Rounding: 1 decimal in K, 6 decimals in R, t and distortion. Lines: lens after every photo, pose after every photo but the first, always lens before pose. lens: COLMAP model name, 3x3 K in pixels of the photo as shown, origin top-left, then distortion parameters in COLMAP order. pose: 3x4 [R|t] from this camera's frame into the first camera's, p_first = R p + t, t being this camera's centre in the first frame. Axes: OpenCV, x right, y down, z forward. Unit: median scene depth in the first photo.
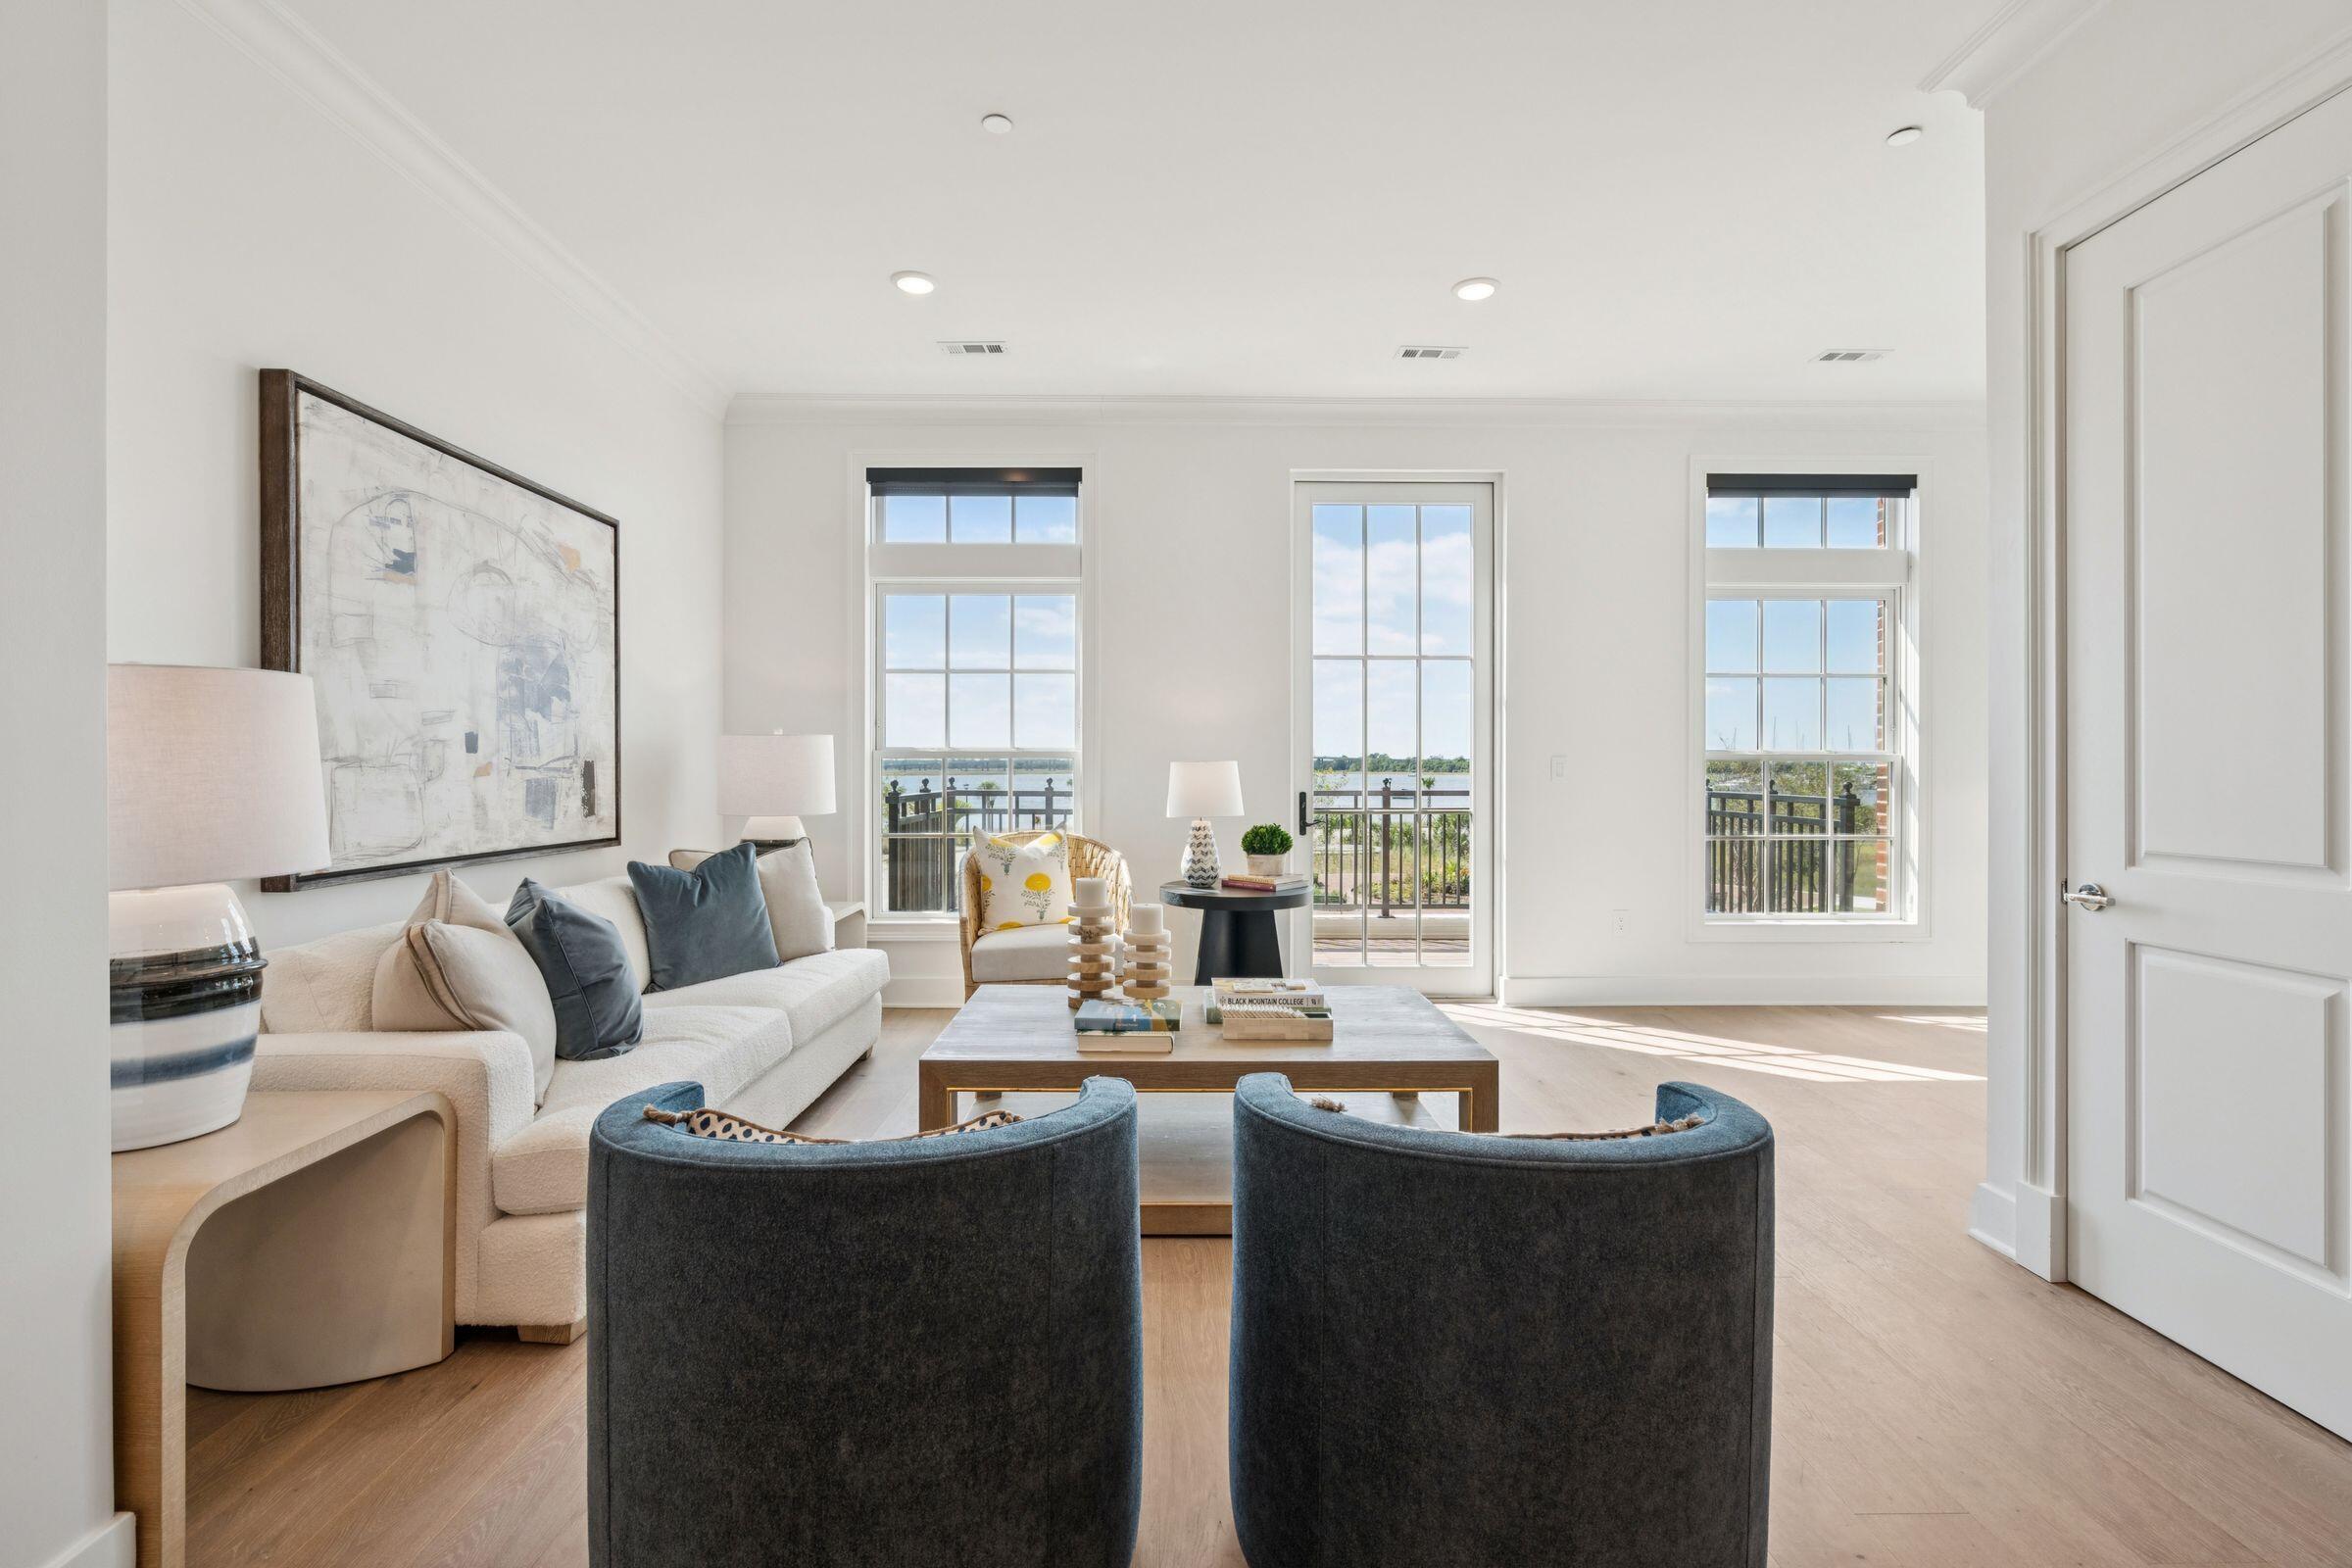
lens RADIAL K [[1069.5, 0, 1152.3], [0, 1069.5, 782.2], [0, 0, 1]] dist [0.000195, 0.001388]
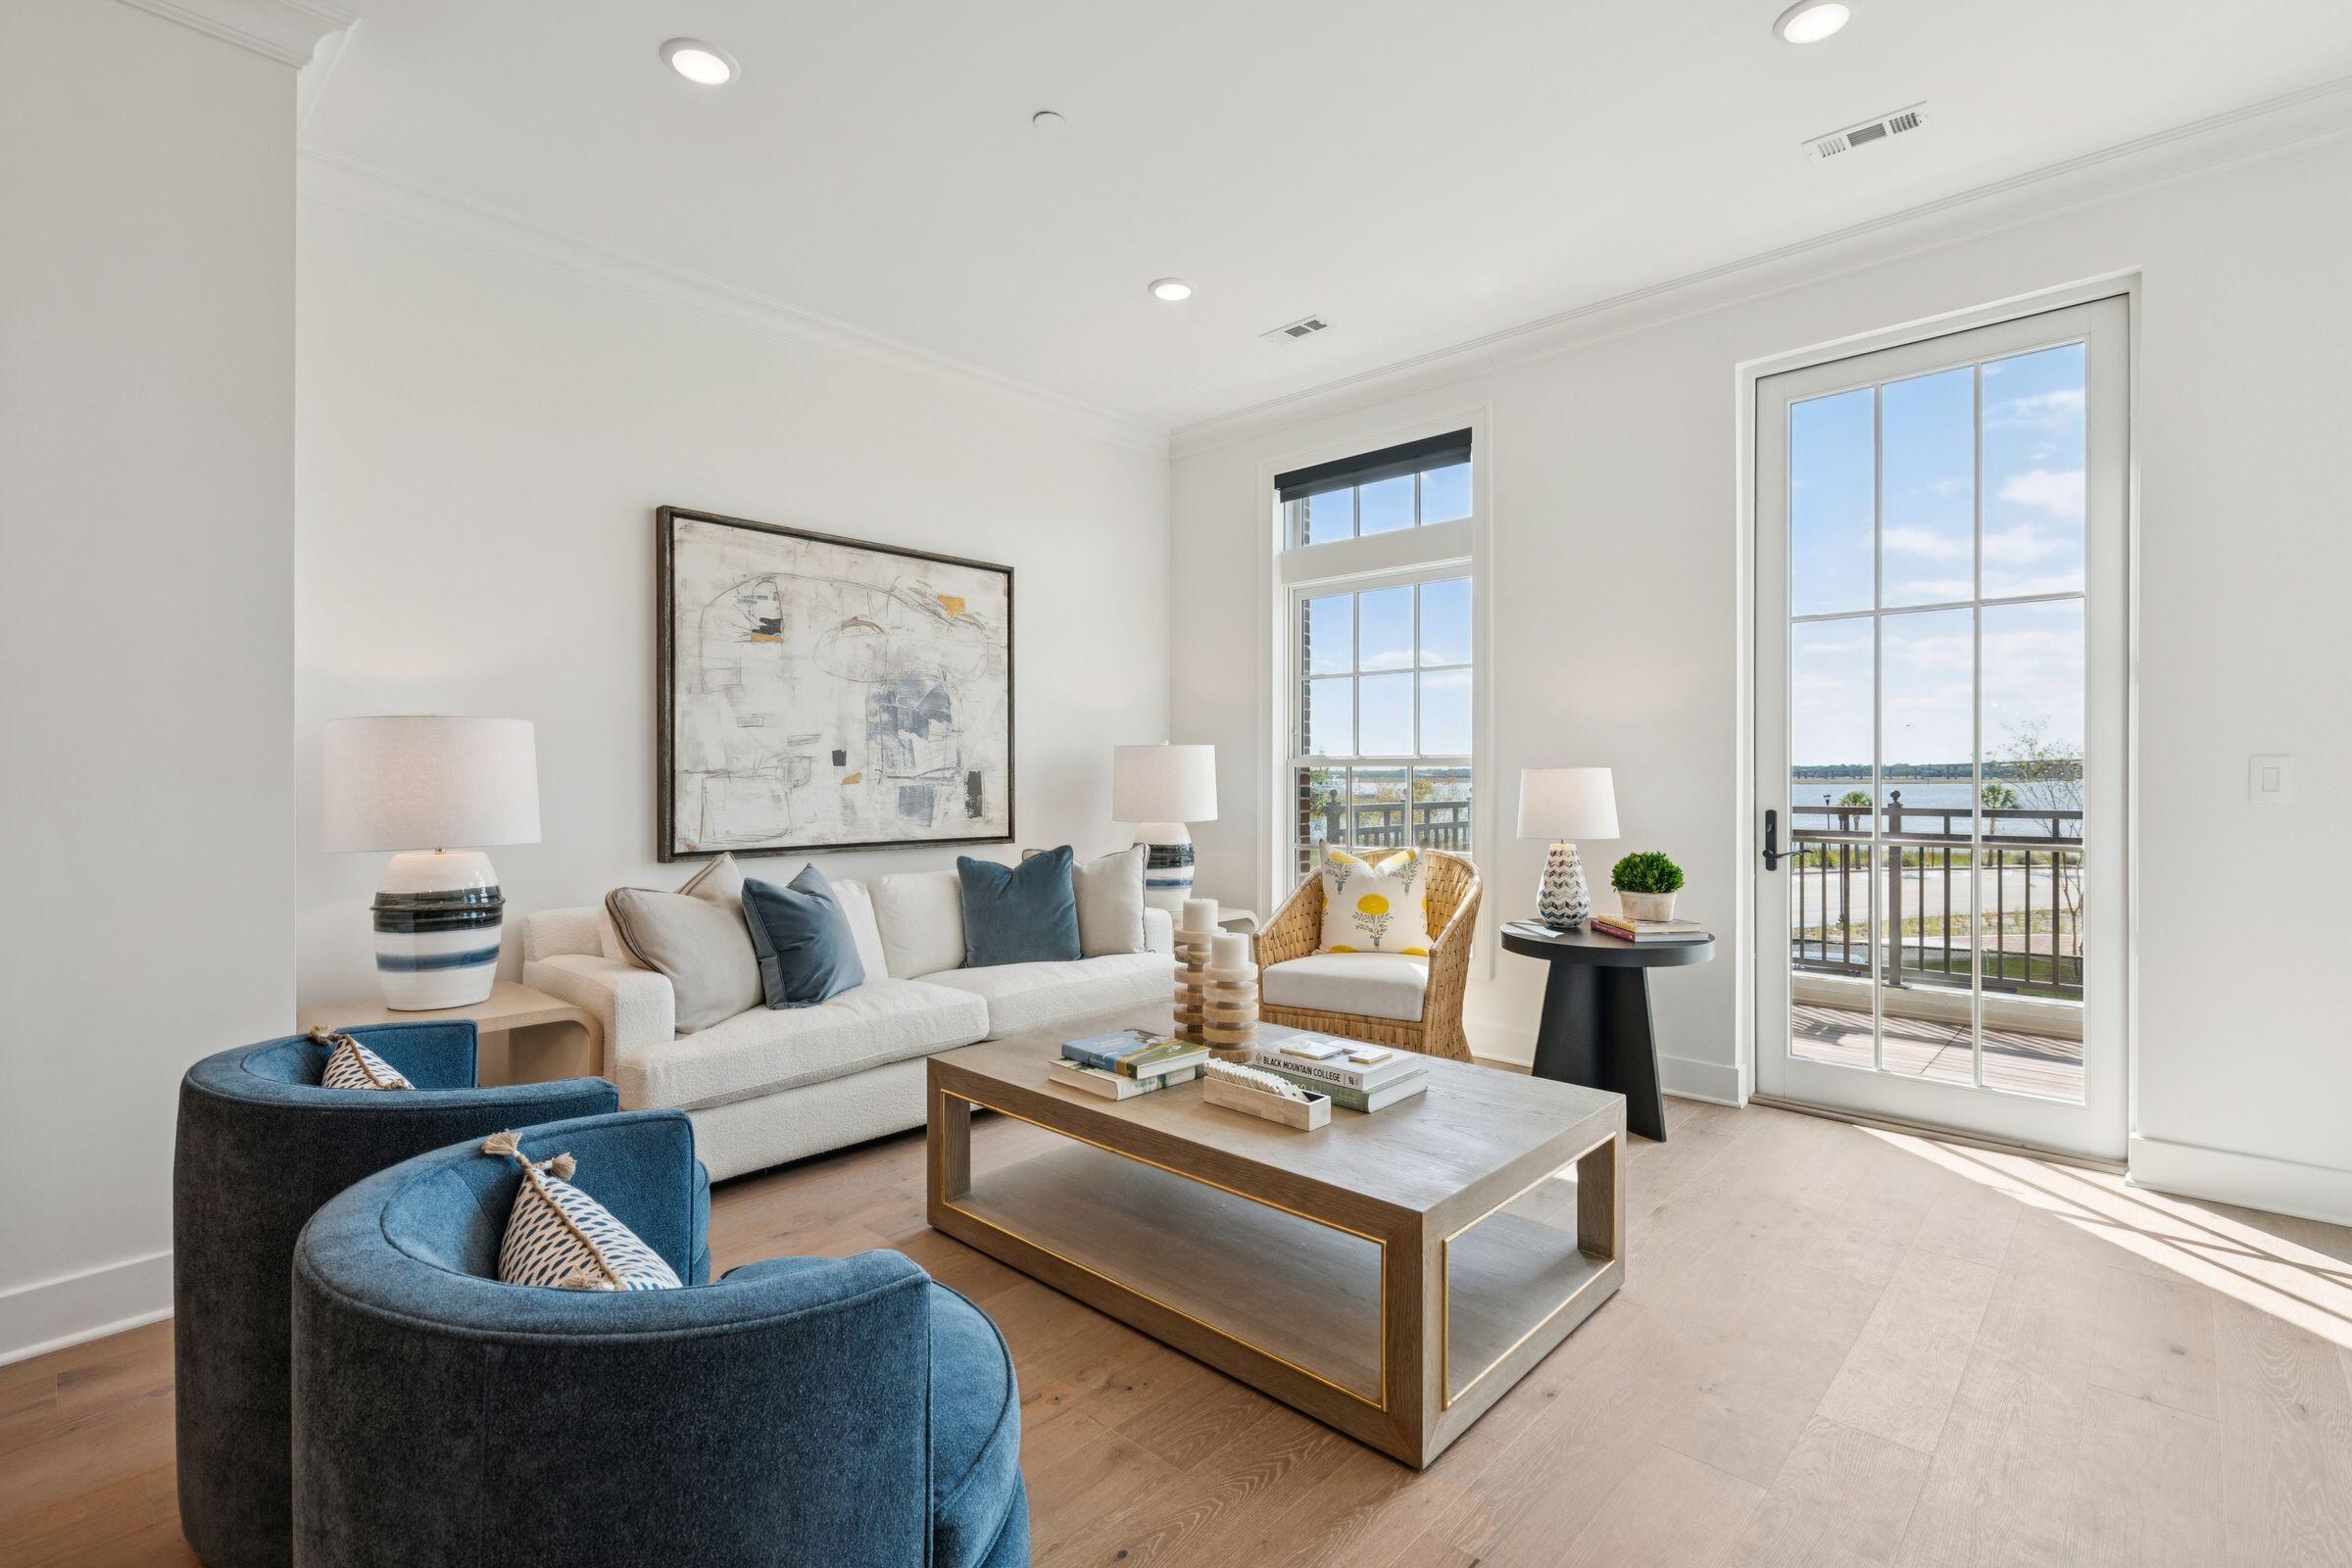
lens RADIAL K [[1069.5, 0, 1148.6], [0, 1069.5, 787.9], [0, 0, 1]] dist [0.000195, 0.001388]
pose [[0.722737, 0.006646, -0.691092, 0.383805], [-0.007559, 0.999970, 0.001711, -0.004085], [0.691082, 0.003987, 0.722765, 0.227280]]
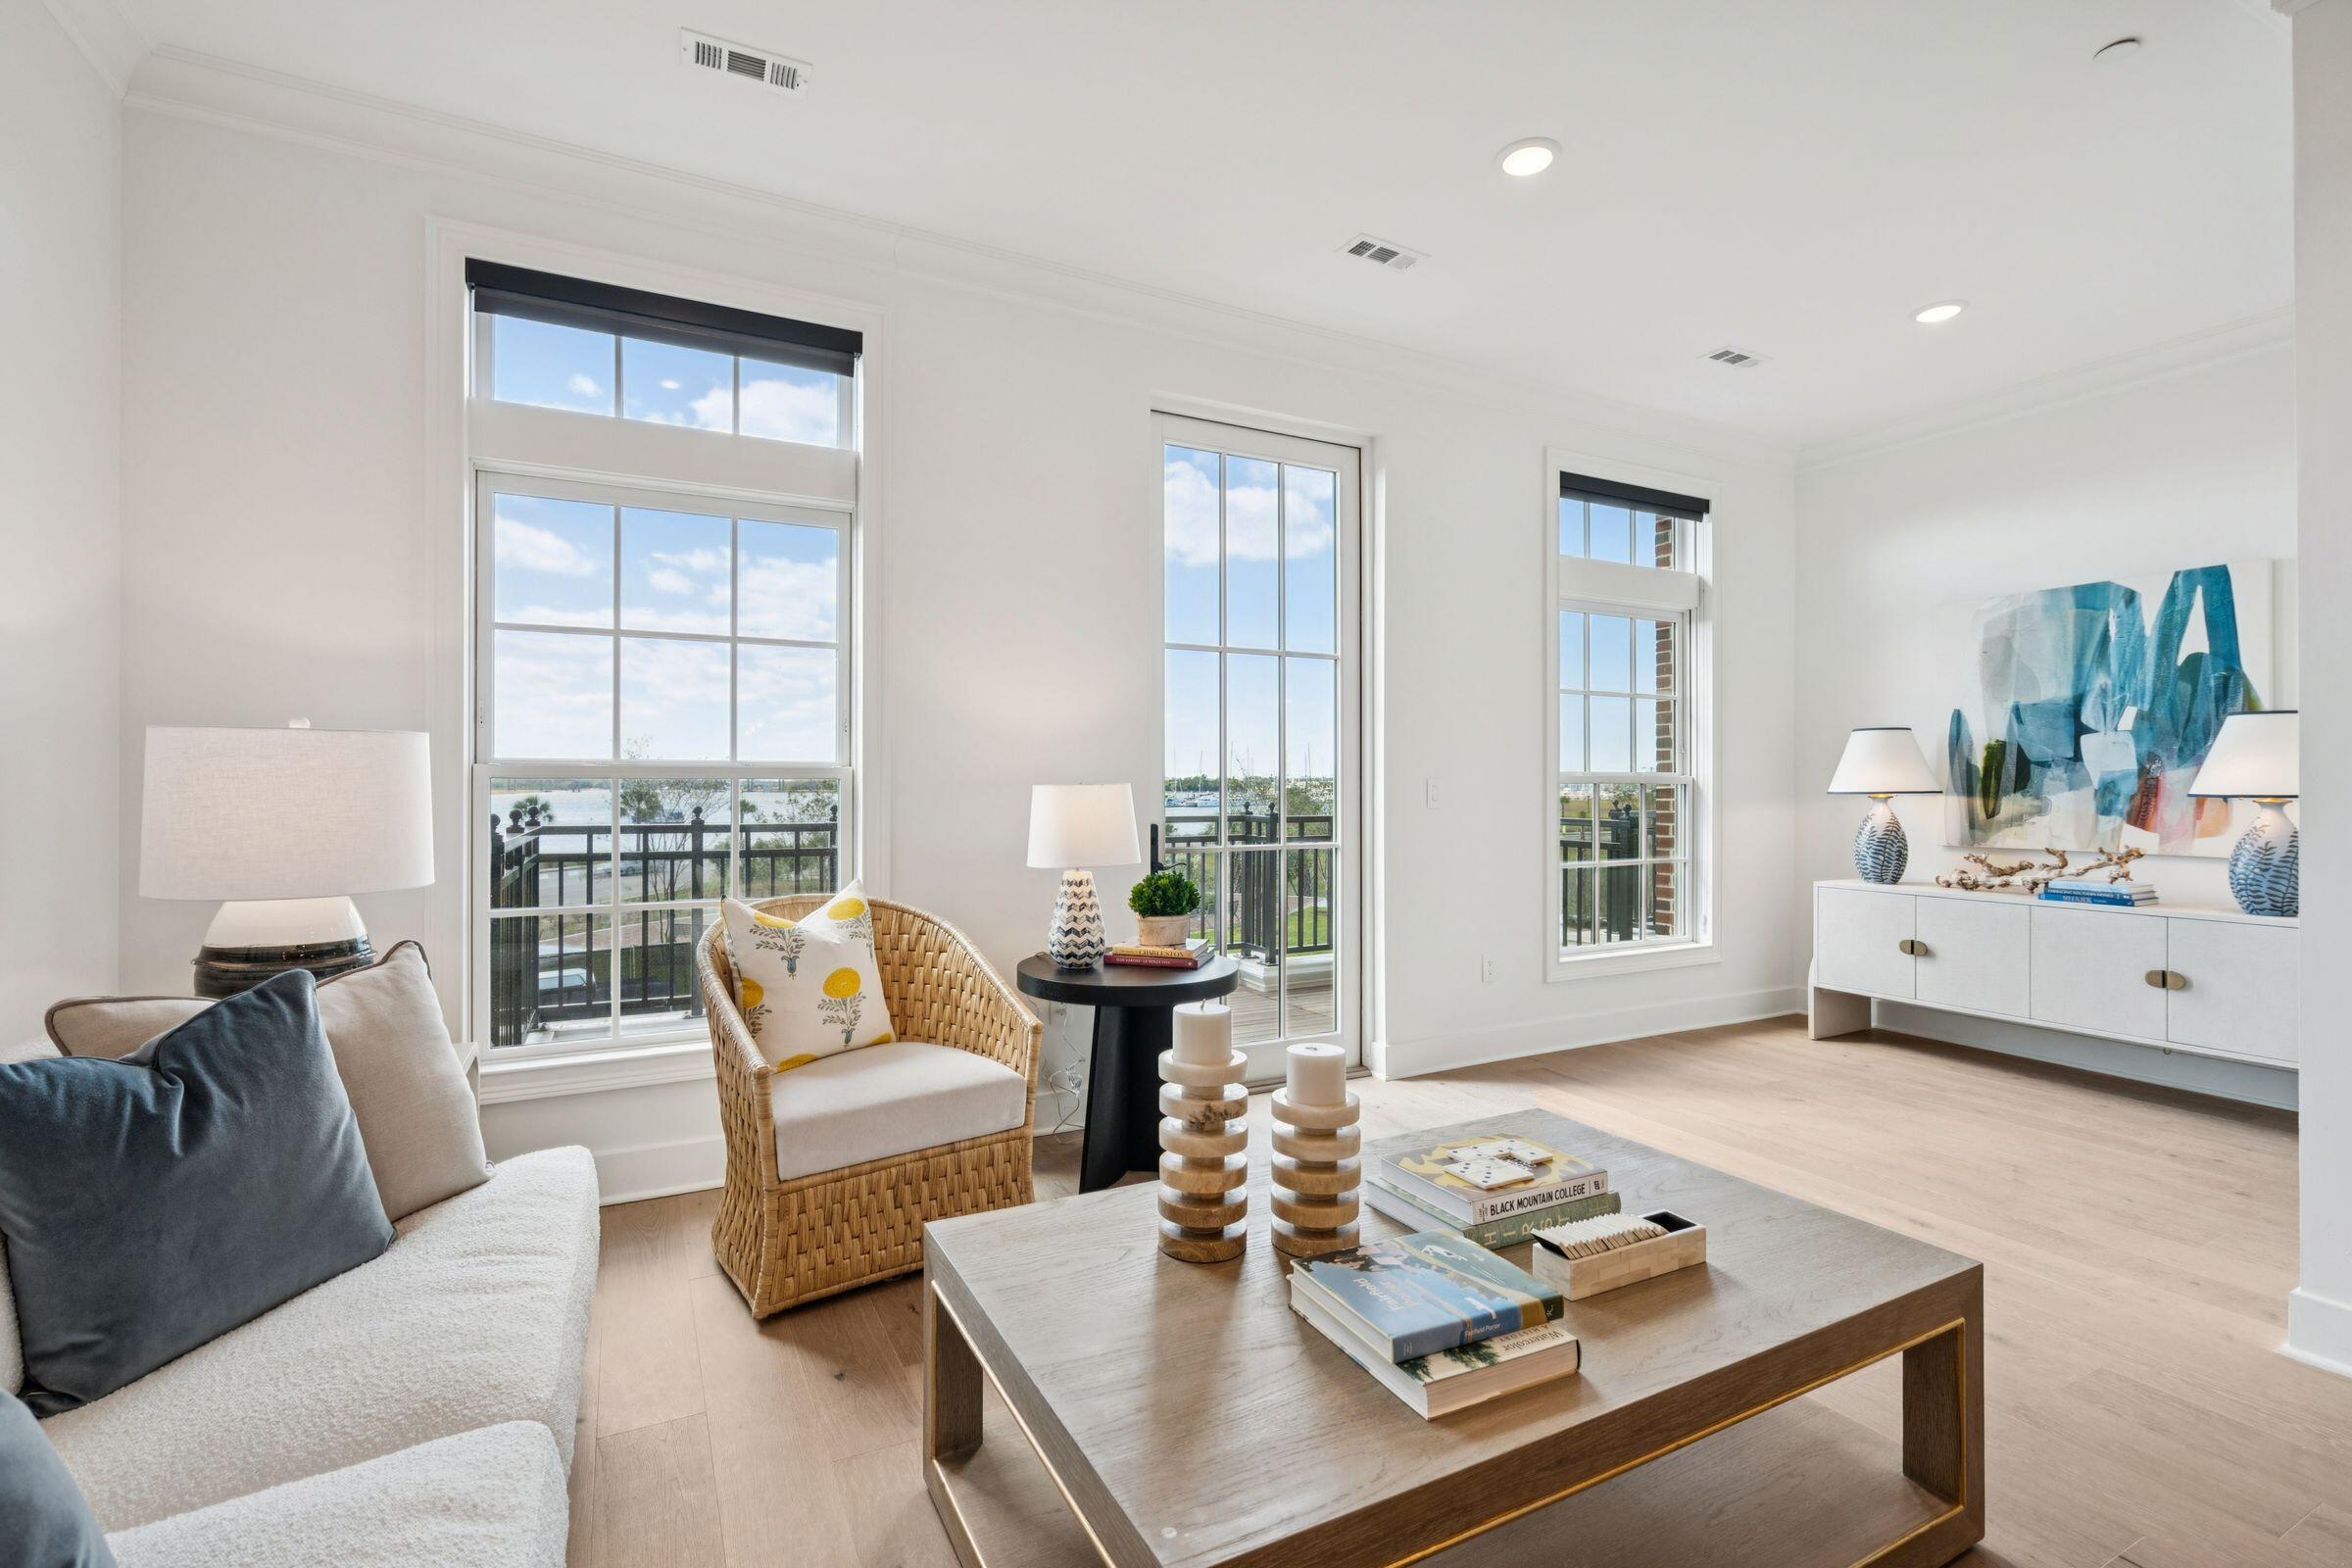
lens RADIAL K [[1069.5, 0, 1160.2], [0, 1069.5, 781.5], [0, 0, 1]] dist [0.000195, 0.001388]
pose [[0.884513, 0.001525, 0.466514, -0.233679], [0.009779, 0.999714, -0.021810, -0.005359], [-0.466414, 0.023853, 0.884245, 0.389774]]
